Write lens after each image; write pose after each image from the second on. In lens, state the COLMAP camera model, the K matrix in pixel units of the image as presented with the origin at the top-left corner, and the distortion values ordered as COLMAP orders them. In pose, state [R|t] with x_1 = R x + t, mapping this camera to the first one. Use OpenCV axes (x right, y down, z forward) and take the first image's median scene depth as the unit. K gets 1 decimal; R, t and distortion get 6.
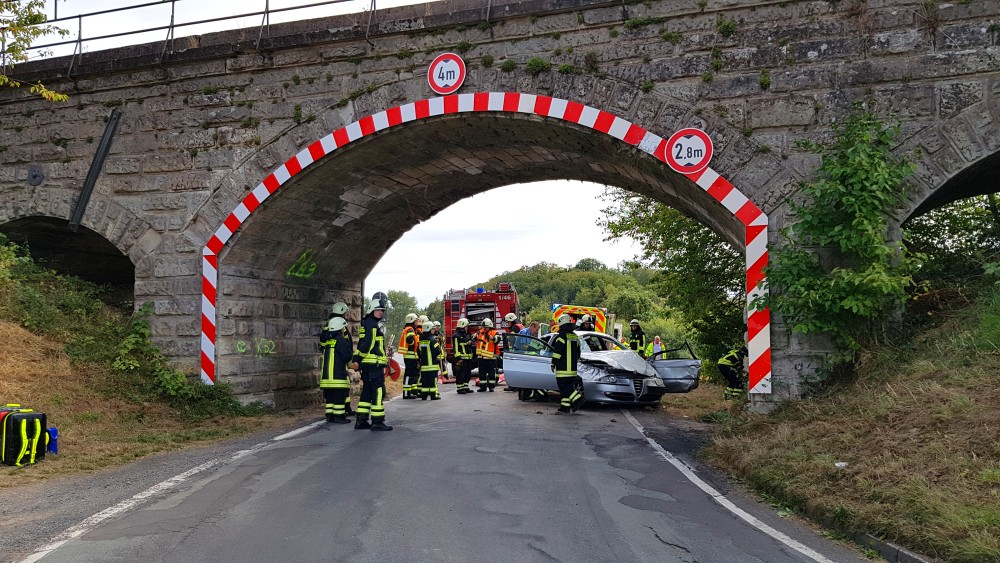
lens RADIAL K [[800.1, 0, 521.4], [0, 800.1, 281.5], [0, 0, 1]] dist [0.053624, -0.076655]
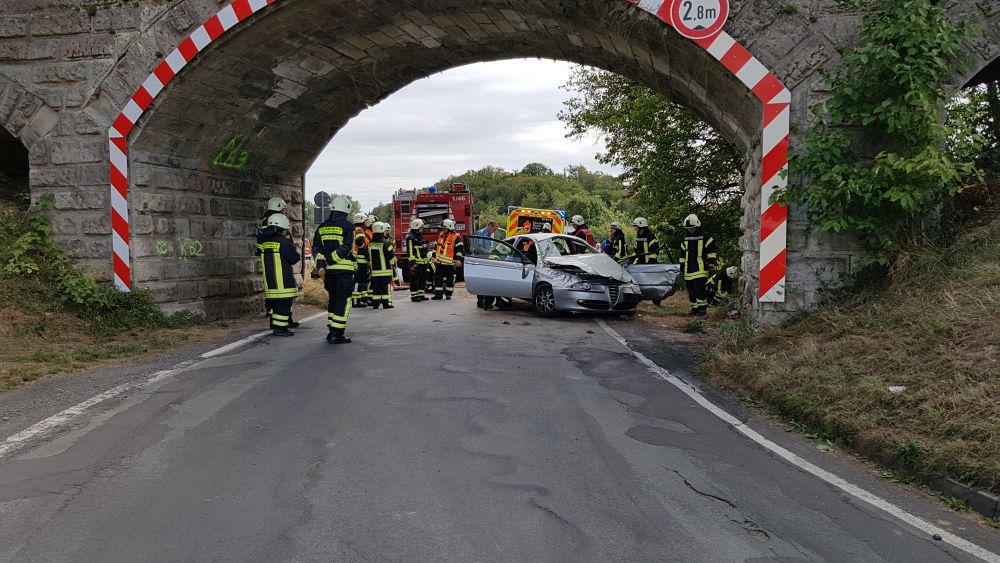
lens RADIAL K [[800.1, 0, 499.1], [0, 800.1, 286.0], [0, 0, 1]] dist [0.053624, -0.076655]
pose [[0.999094, 0.000088, 0.042565, -0.031426], [-0.005298, 0.992478, 0.122307, 0.017659], [-0.042234, -0.122422, 0.991579, 0.155828]]
